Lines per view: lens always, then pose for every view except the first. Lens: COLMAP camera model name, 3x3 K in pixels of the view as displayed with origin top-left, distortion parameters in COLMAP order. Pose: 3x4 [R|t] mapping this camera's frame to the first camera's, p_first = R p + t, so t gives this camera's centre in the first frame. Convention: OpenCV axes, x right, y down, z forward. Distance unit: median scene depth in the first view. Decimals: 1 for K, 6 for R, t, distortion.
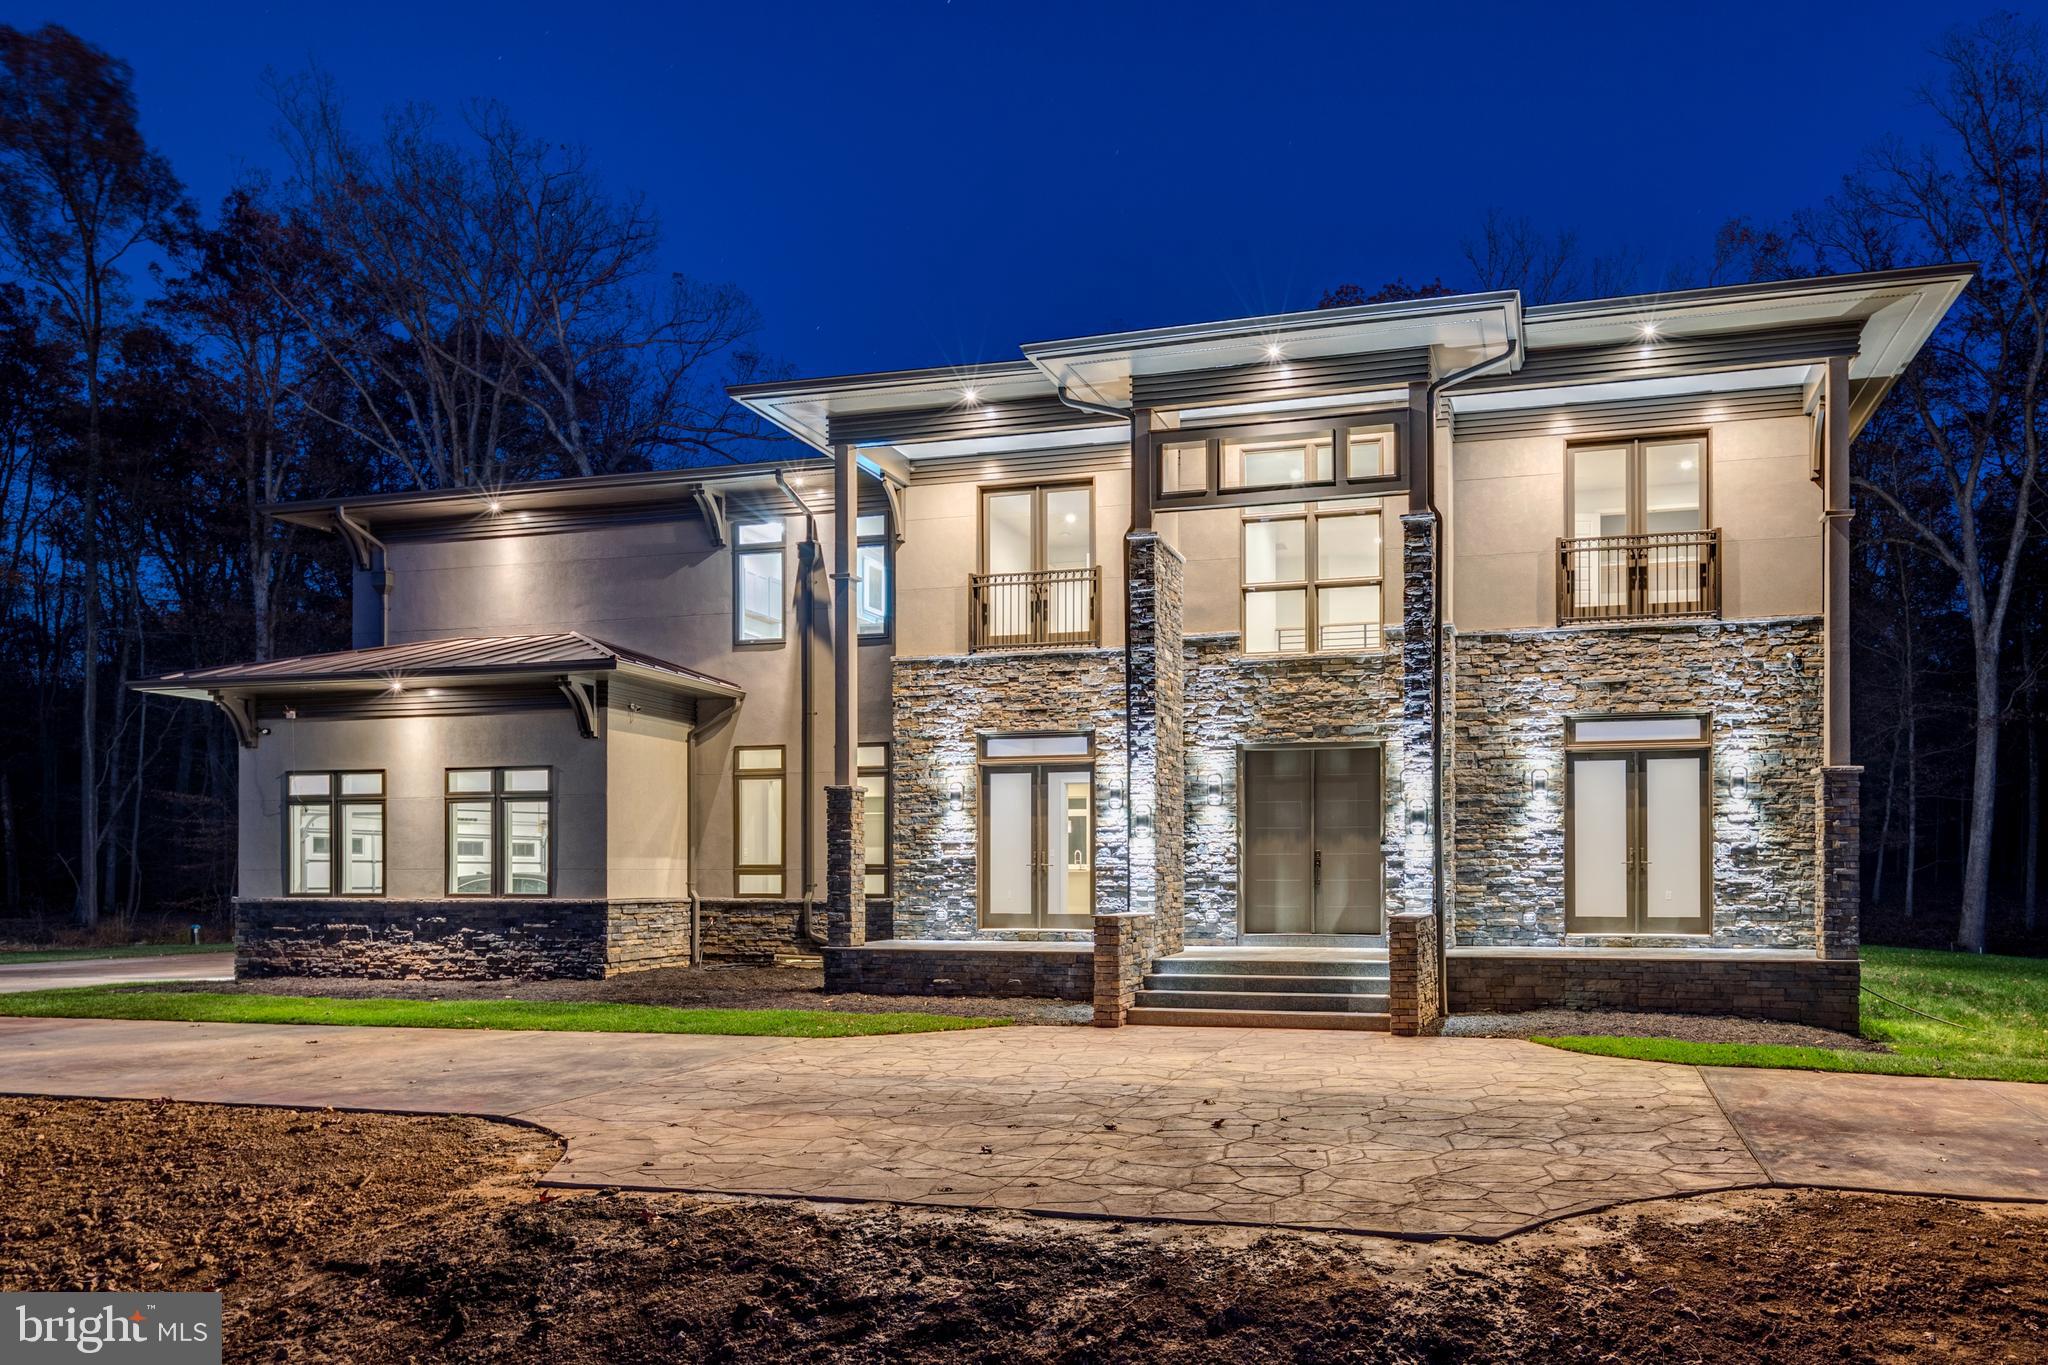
lens RADIAL K [[1365.5, 0, 1193.0], [0, 1365.5, 852.6], [0, 0, 1]] dist [0.002405, -0.001374]
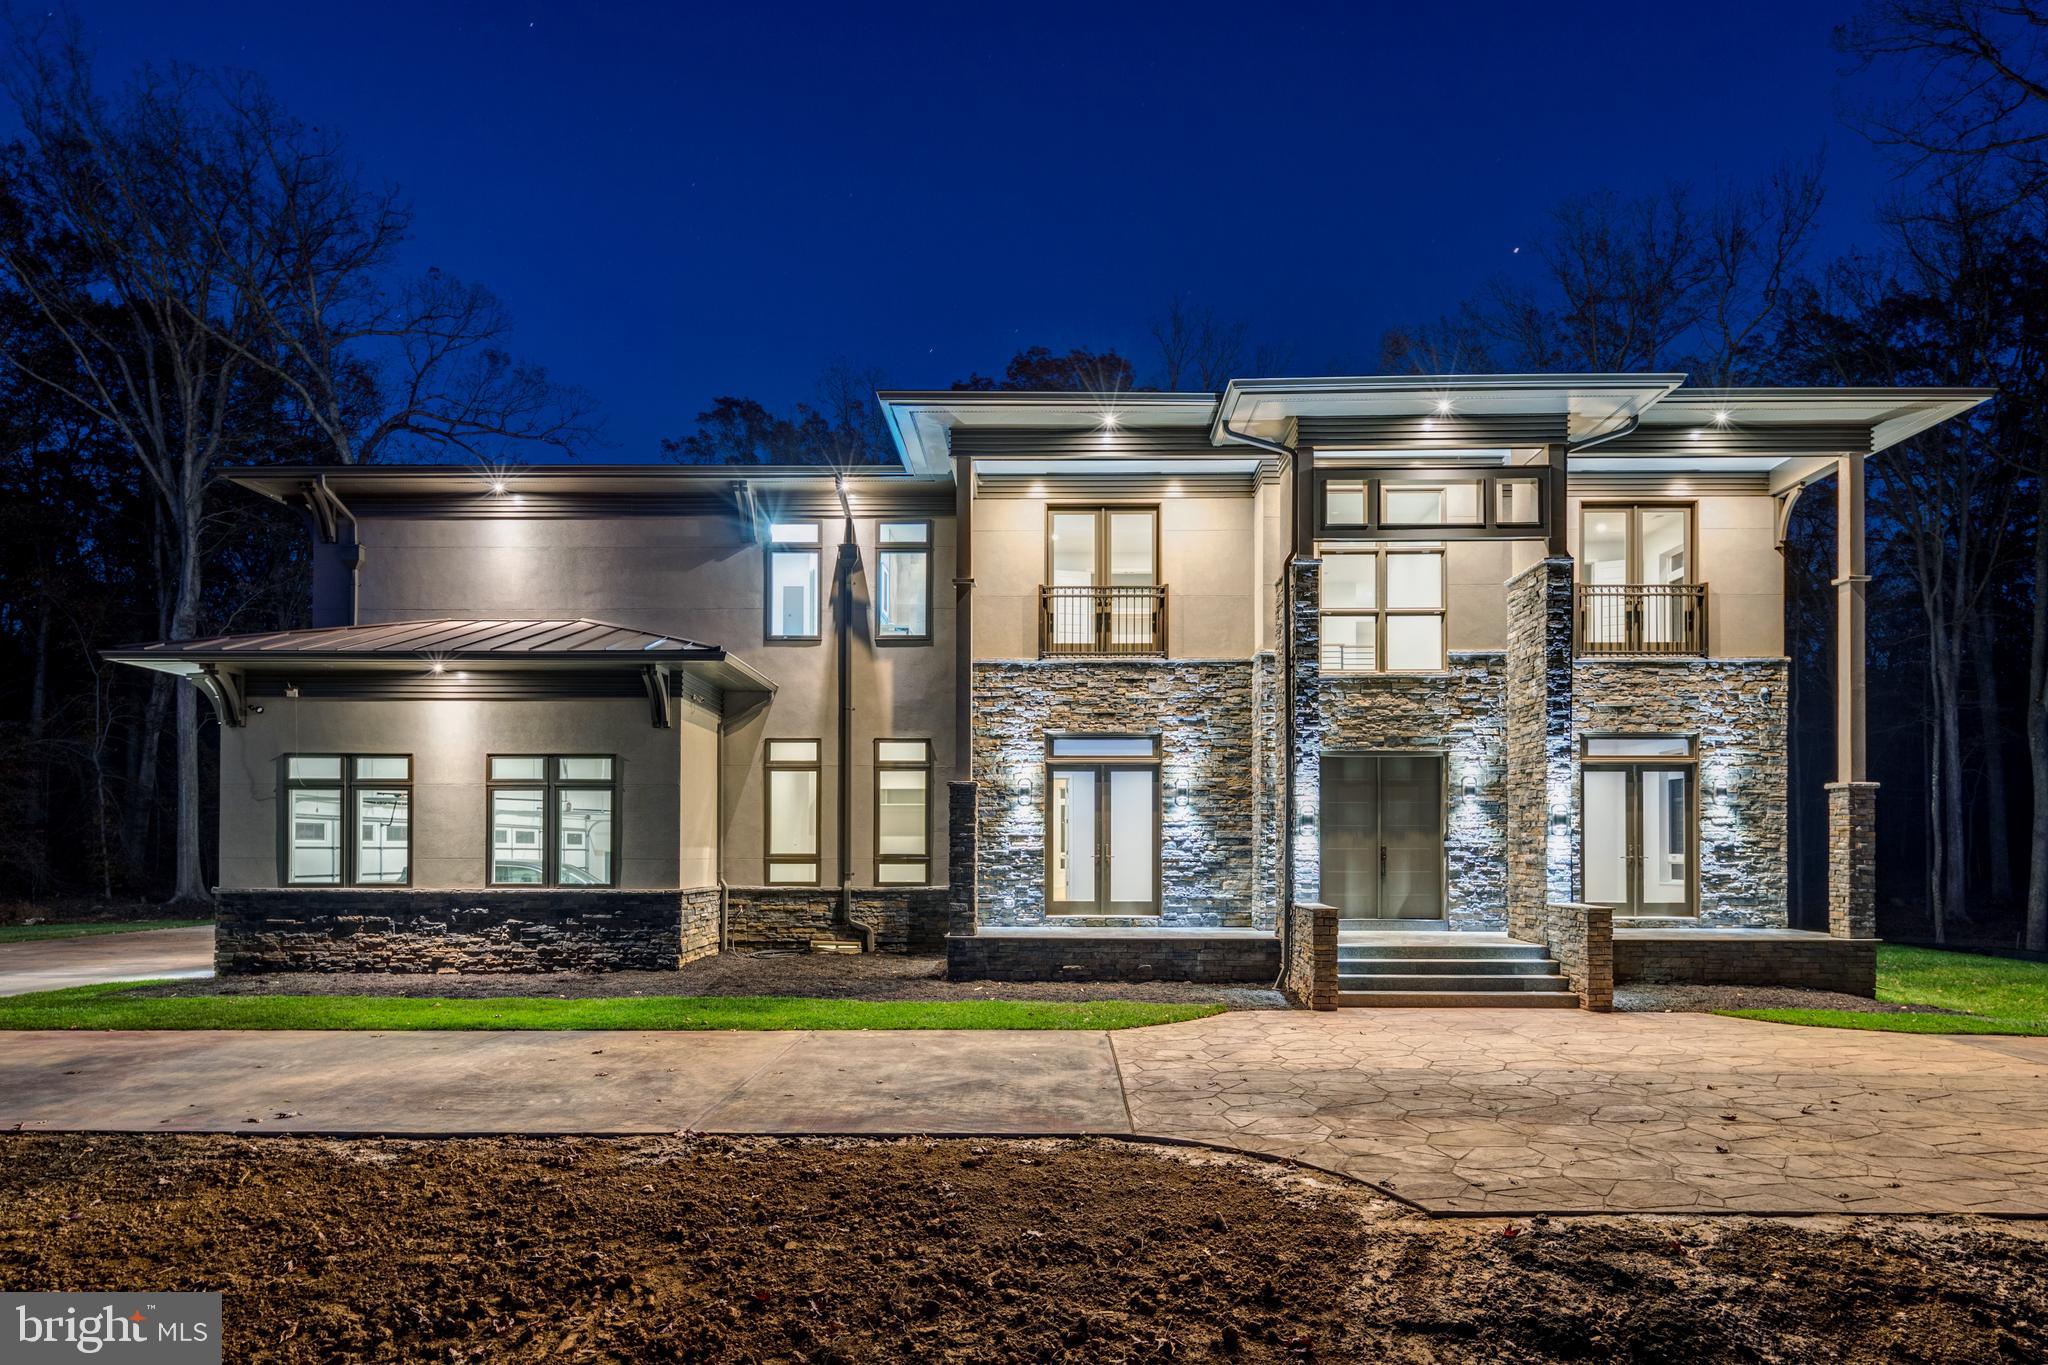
lens RADIAL K [[1173.9, 0, 1031.4], [0, 1173.9, 827.6], [0, 0, 1]] dist [0.003290, -0.002463]
pose [[0.972627, 0.007964, 0.232234, -0.380197], [-0.007248, 0.999966, -0.003937, -0.009646], [-0.232257, 0.002146, 0.972652, 0.105340]]
